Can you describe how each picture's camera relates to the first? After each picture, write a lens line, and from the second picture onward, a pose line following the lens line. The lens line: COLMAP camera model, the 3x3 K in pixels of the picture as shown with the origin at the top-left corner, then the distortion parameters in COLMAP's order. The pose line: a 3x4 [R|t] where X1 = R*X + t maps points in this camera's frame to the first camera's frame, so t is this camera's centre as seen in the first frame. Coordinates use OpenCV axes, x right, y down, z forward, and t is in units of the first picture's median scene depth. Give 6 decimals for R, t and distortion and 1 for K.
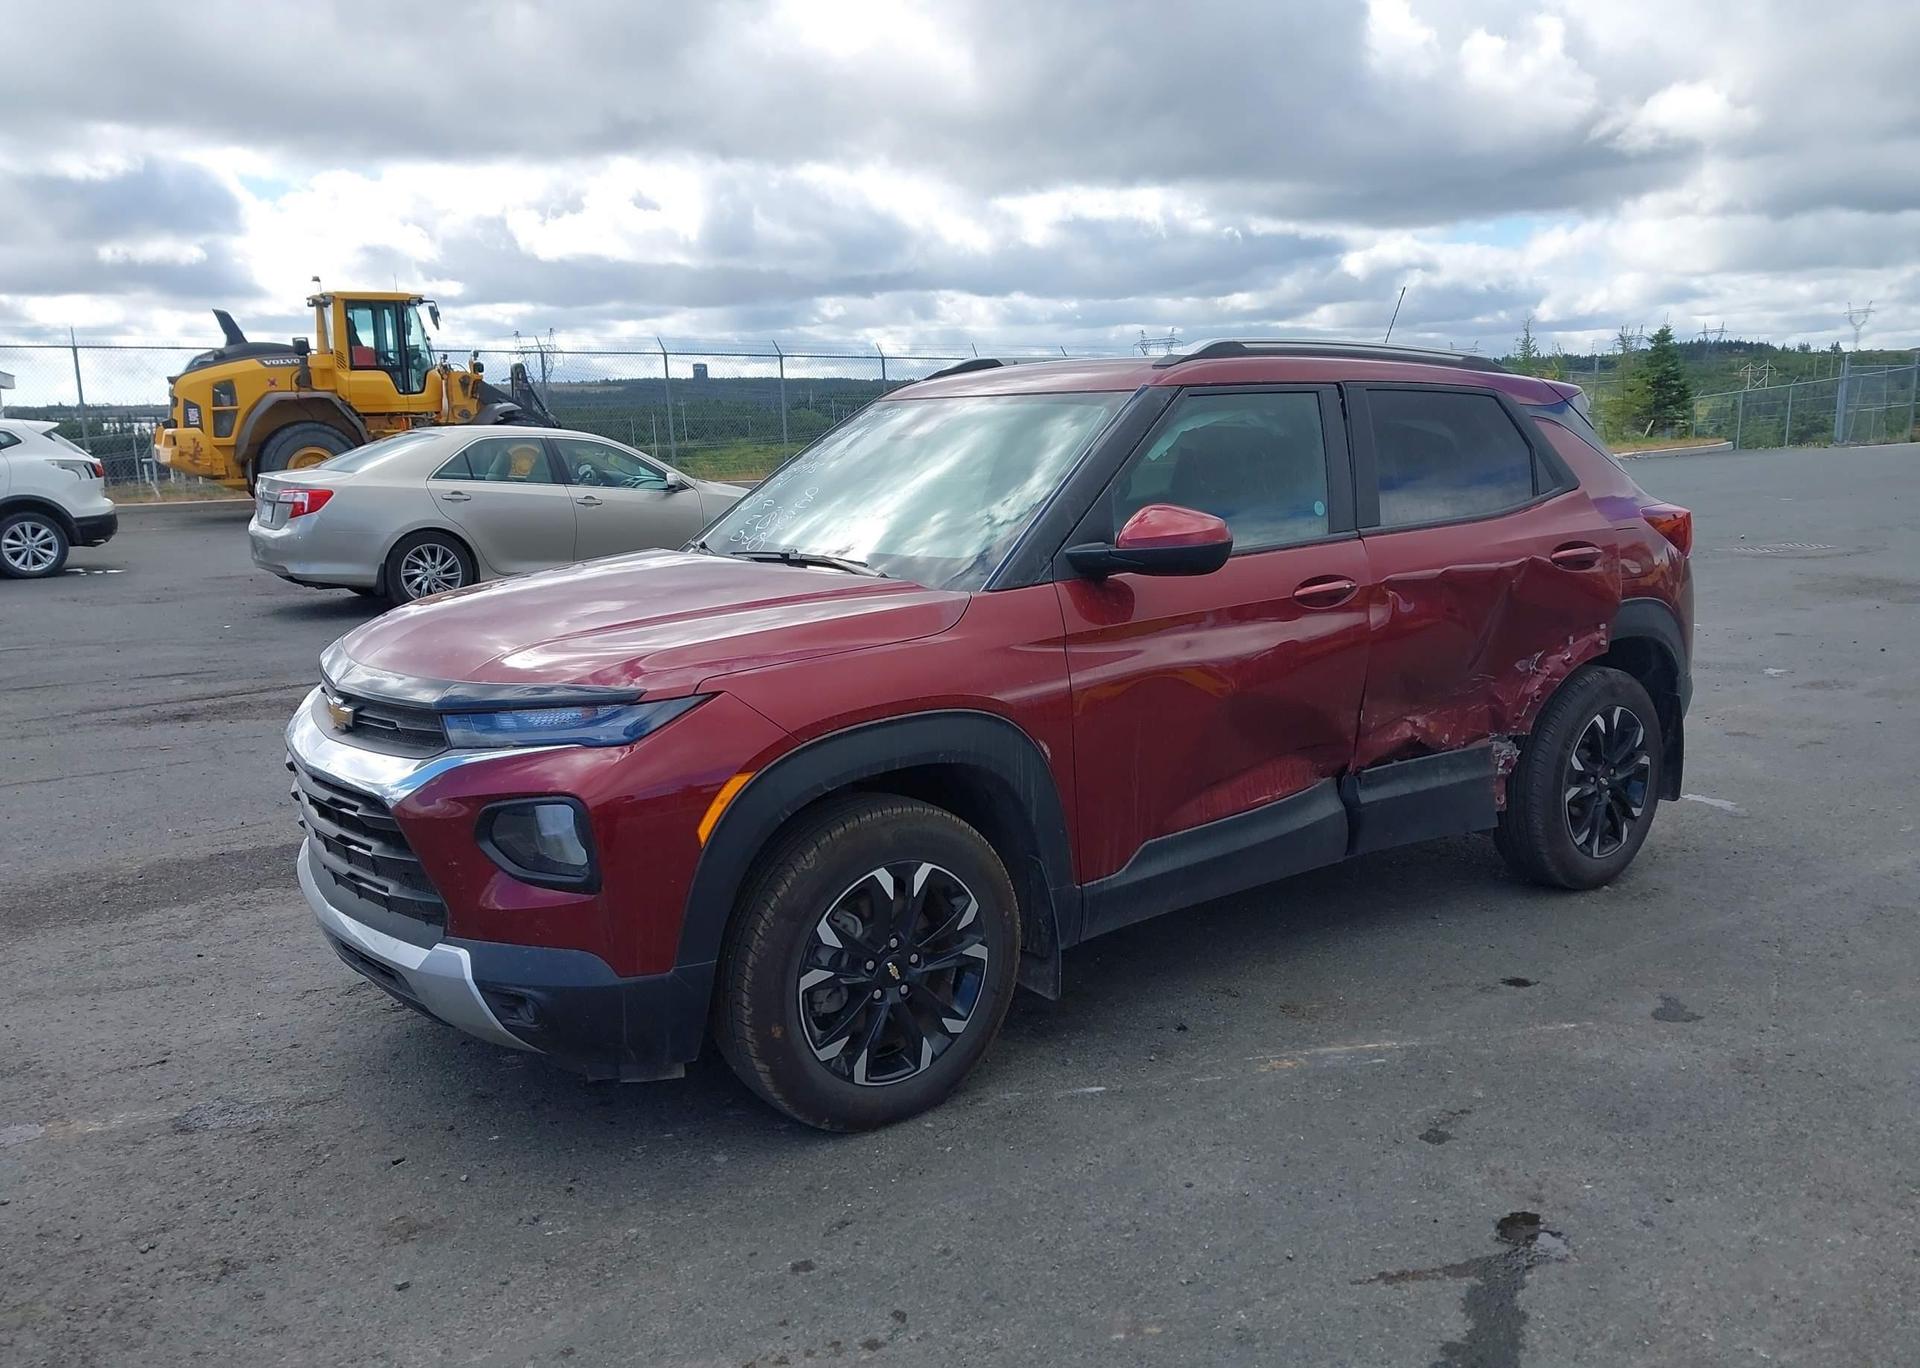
lens RADIAL K [[1447.3, 0, 979.9], [0, 1447.3, 666.2], [0, 0, 1]] dist [0.125646, -0.187412]
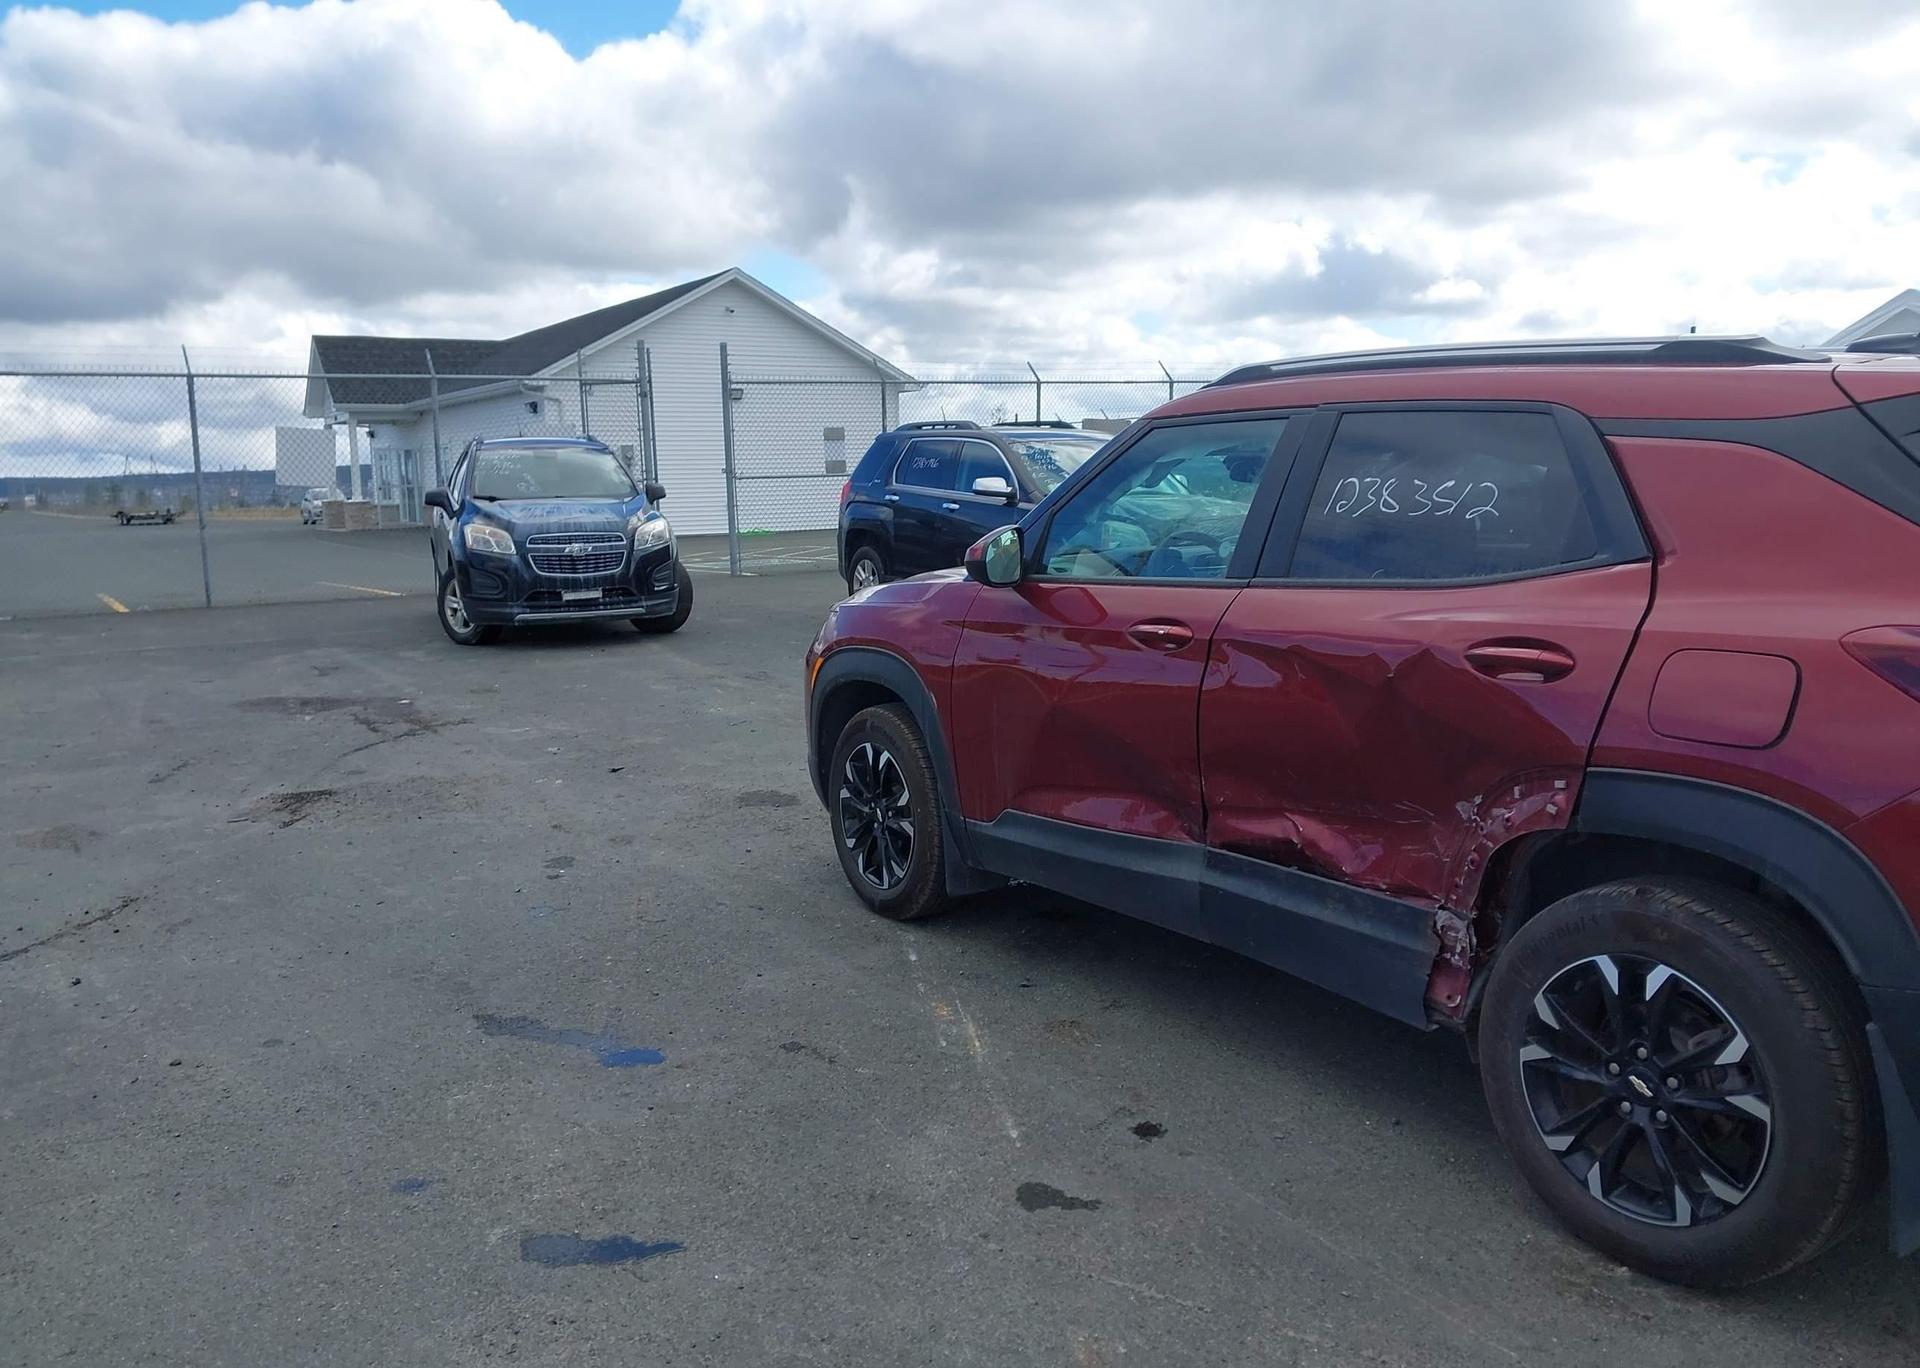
lens RADIAL K [[1452.7, 0, 1032.7], [0, 1452.7, 711.4], [0, 0, 1]] dist [0.135941, -0.299920]
pose [[0.021251, 0.171856, -0.984893, 0.815819], [-0.167327, 0.971832, 0.165967, -0.100066], [0.985672, 0.161273, 0.049409, 0.613107]]
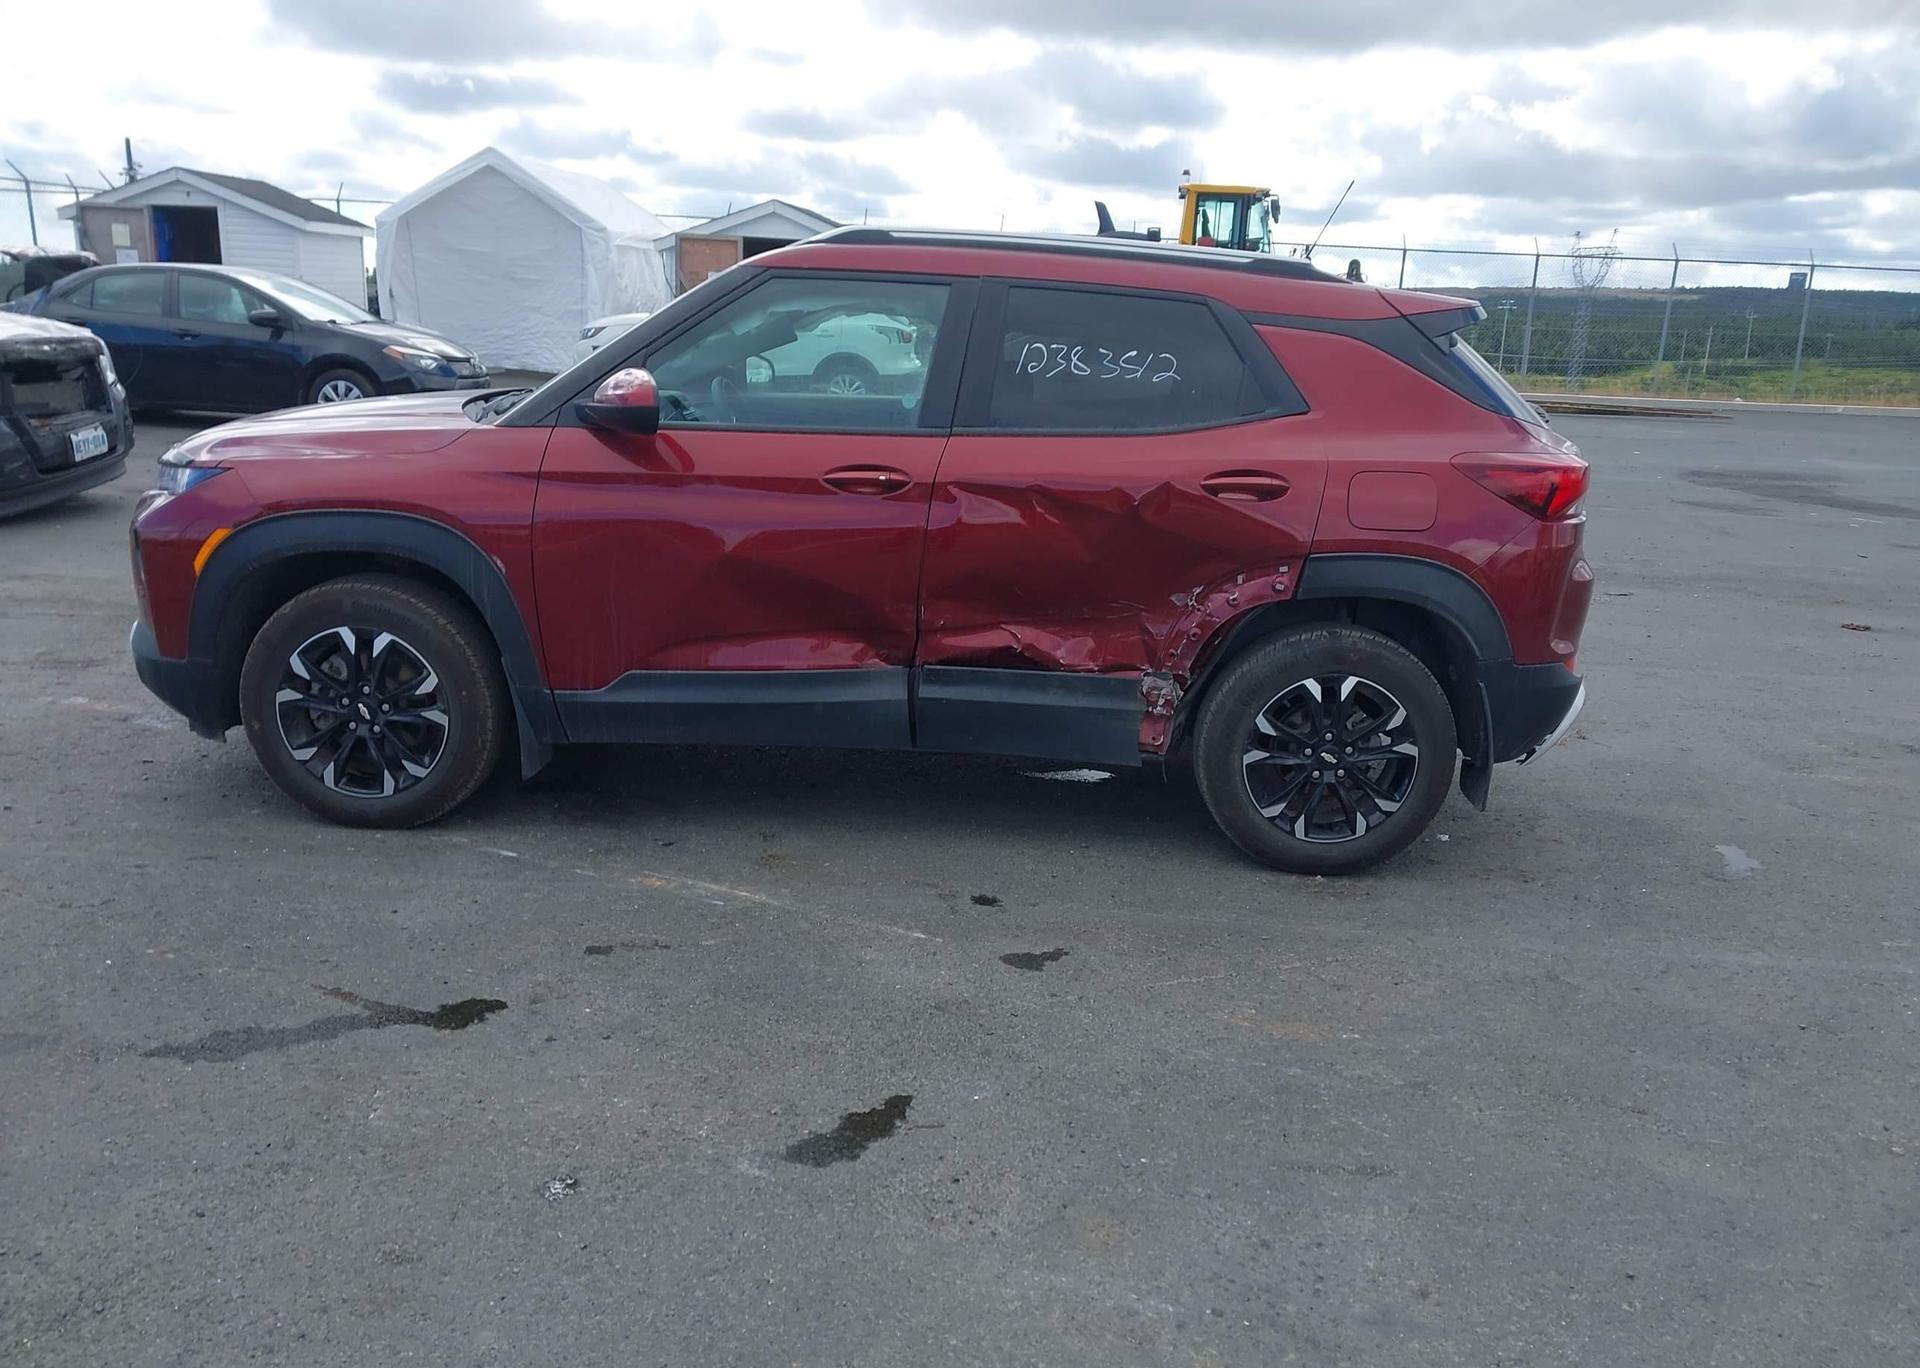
lens RADIAL K [[1501.5, 0, 1061.8], [0, 1501.5, 681.2], [0, 0, 1]] dist [0.004727, 0.001385]
pose [[0.808513, 0.196526, -0.554693, 0.671271], [-0.158633, 0.980481, 0.116160, -0.039146], [0.566694, -0.005924, 0.823907, 0.146785]]
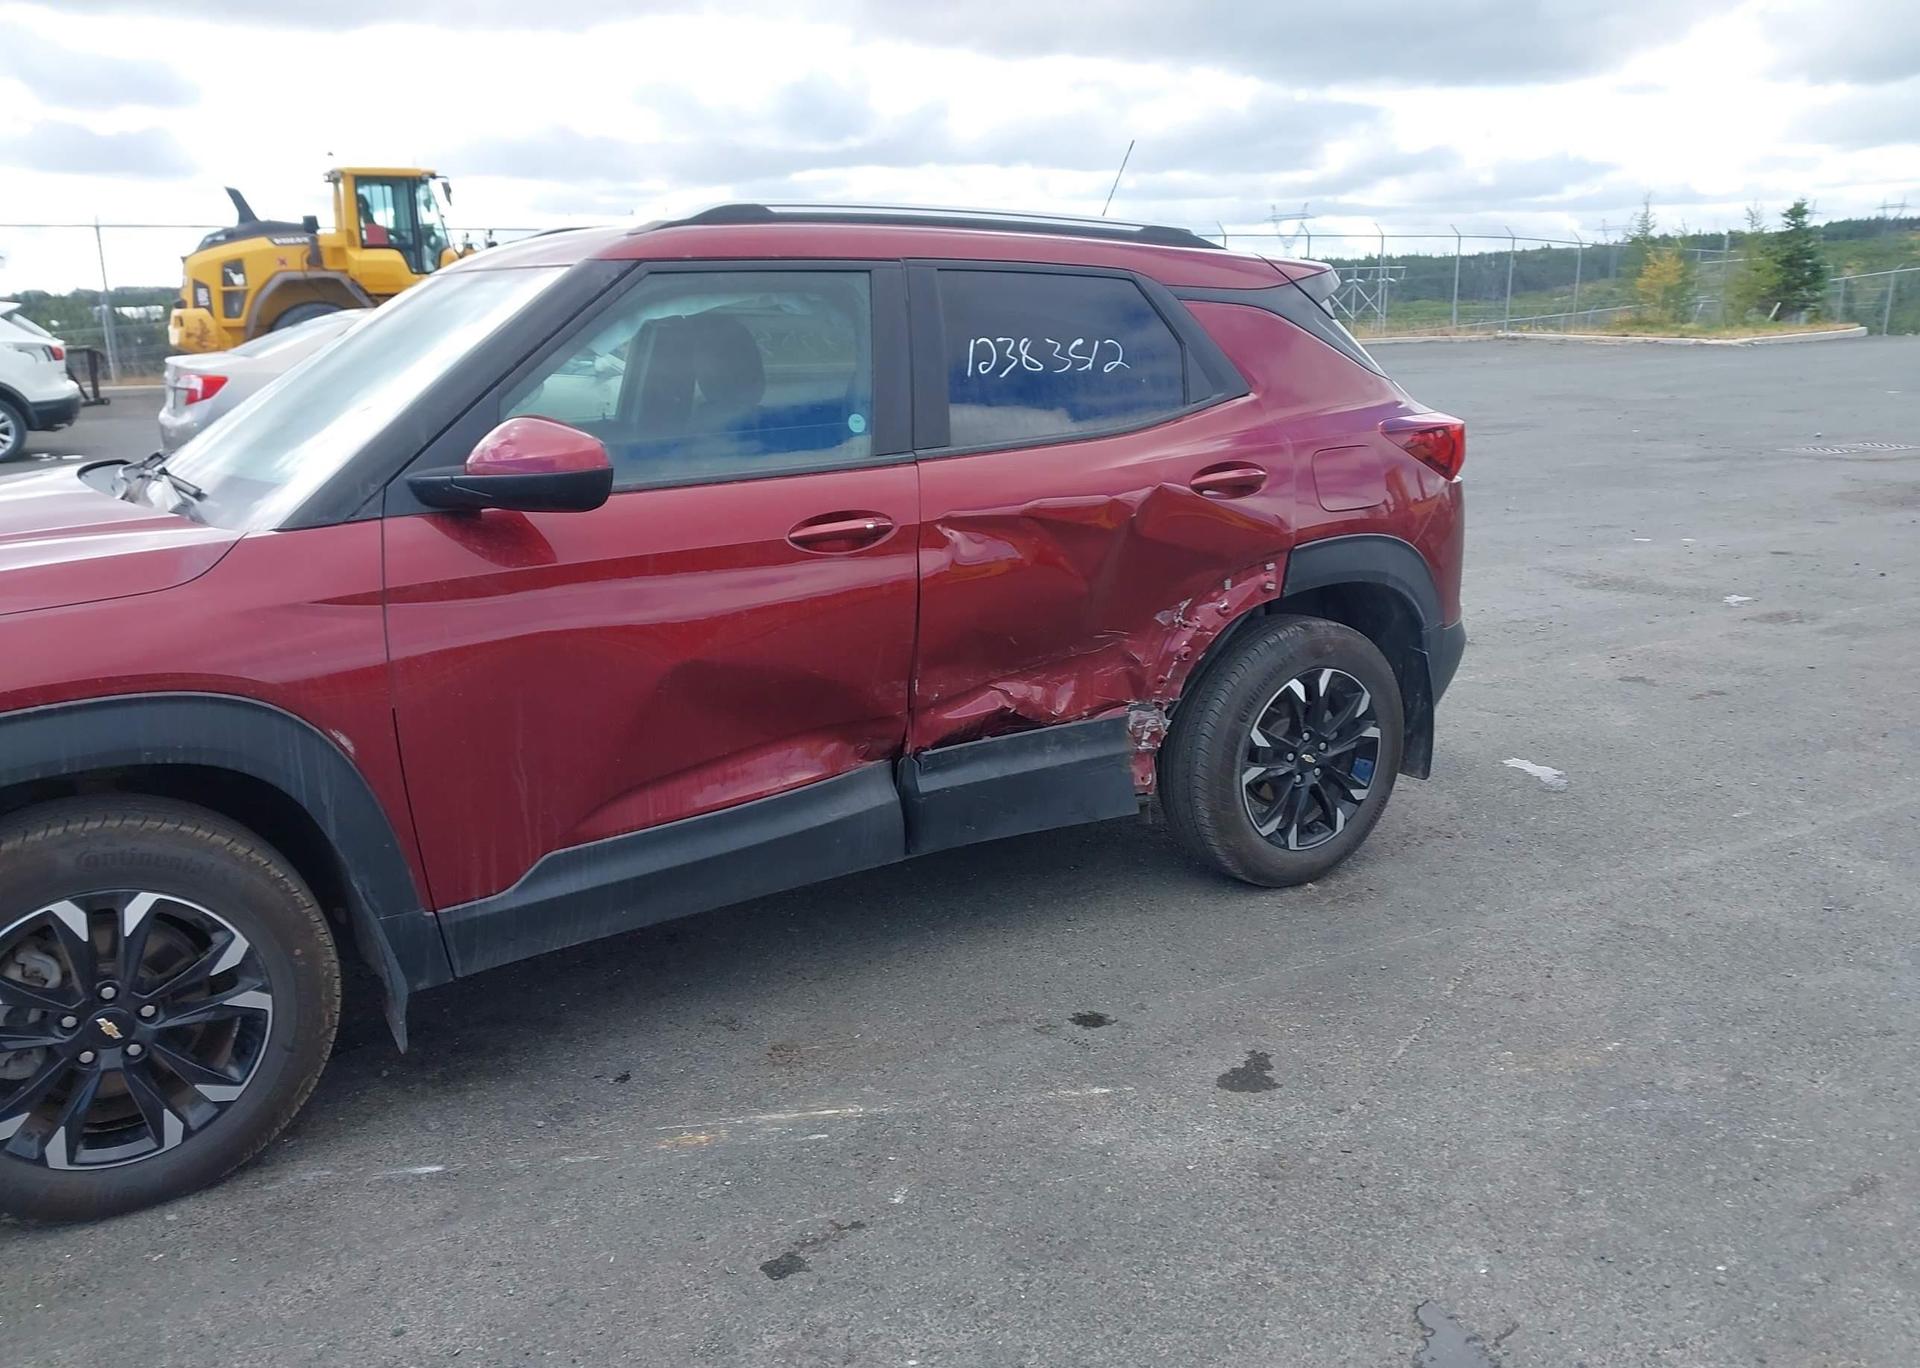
lens RADIAL K [[1447.3, 0, 979.9], [0, 1447.3, 666.2], [0, 0, 1]] dist [0.125646, -0.187412]
pose [[0.996600, 0.021414, -0.079562, 0.262579], [-0.015230, 0.996874, 0.077526, -0.028292], [0.080974, -0.076051, 0.993811, 0.157135]]
